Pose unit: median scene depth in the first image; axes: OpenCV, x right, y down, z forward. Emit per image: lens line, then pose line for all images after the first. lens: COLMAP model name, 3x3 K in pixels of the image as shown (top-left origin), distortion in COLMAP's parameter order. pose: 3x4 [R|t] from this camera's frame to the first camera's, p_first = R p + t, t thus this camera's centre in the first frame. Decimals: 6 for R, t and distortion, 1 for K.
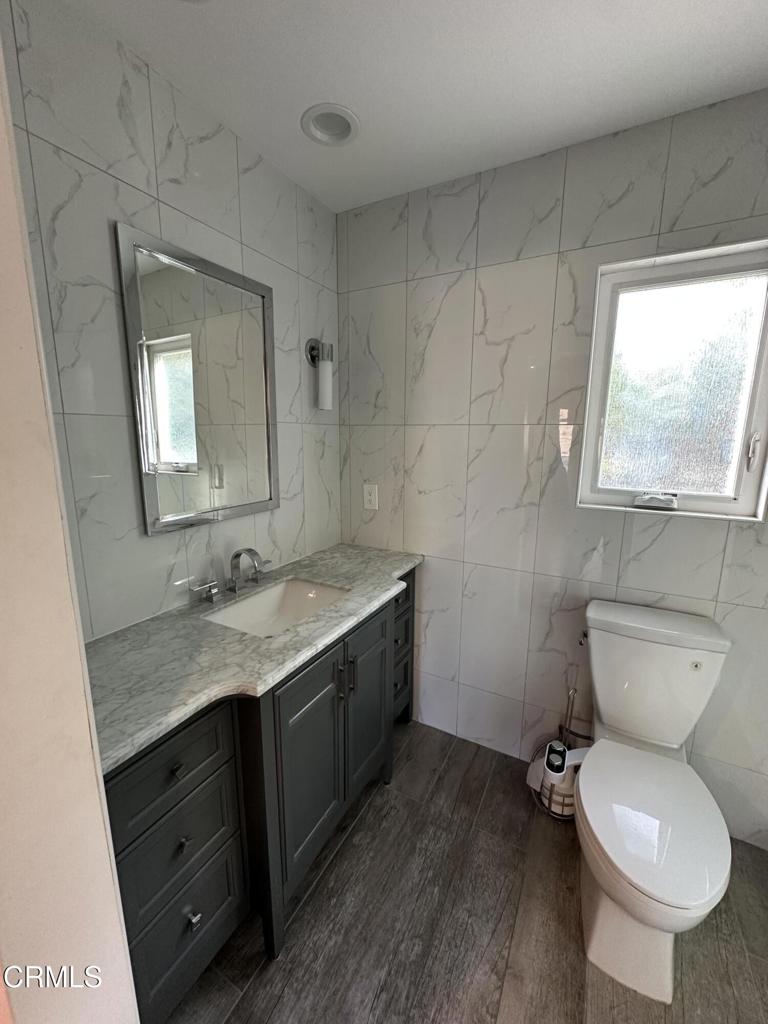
lens RADIAL K [[406.7, 0, 384.0], [0, 406.7, 512.0], [0, 0, 1]] dist [-0.003533, 0.000095]
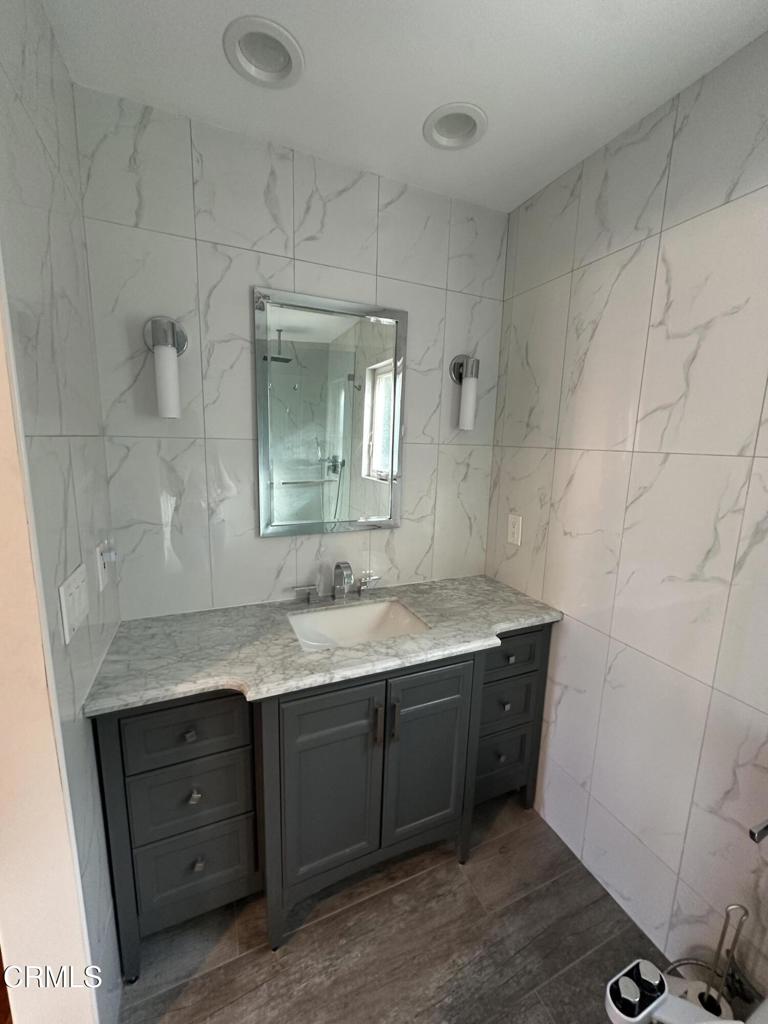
lens RADIAL K [[406.7, 0, 384.0], [0, 406.7, 512.0], [0, 0, 1]] dist [-0.003533, 0.000095]
pose [[0.790796, 0.122370, -0.599723, 0.326746], [-0.136190, 0.990427, 0.022510, -0.069685], [0.596736, 0.063875, 0.799891, 0.179925]]
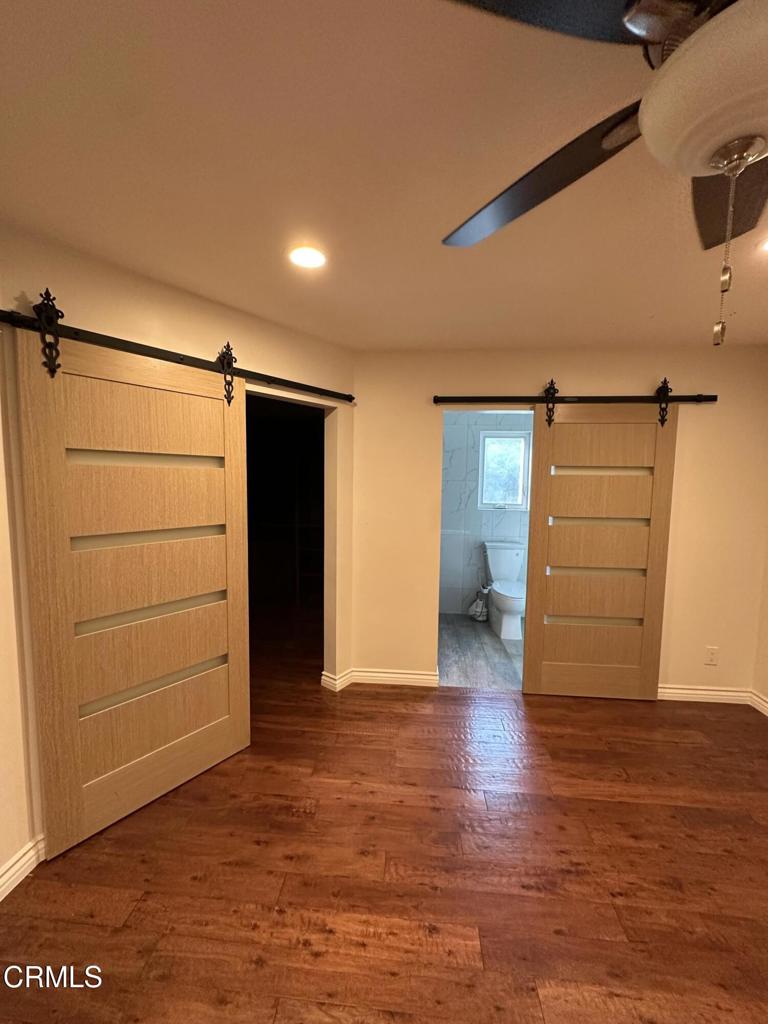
lens RADIAL K [[406.7, 0, 384.0], [0, 406.7, 512.0], [0, 0, 1]] dist [-0.003533, 0.000095]
pose [[0.917709, -0.023915, 0.396533, -1.218207], [0.061790, 0.994631, -0.083017, 0.193373], [-0.392418, 0.100688, 0.914259, -1.299250]]
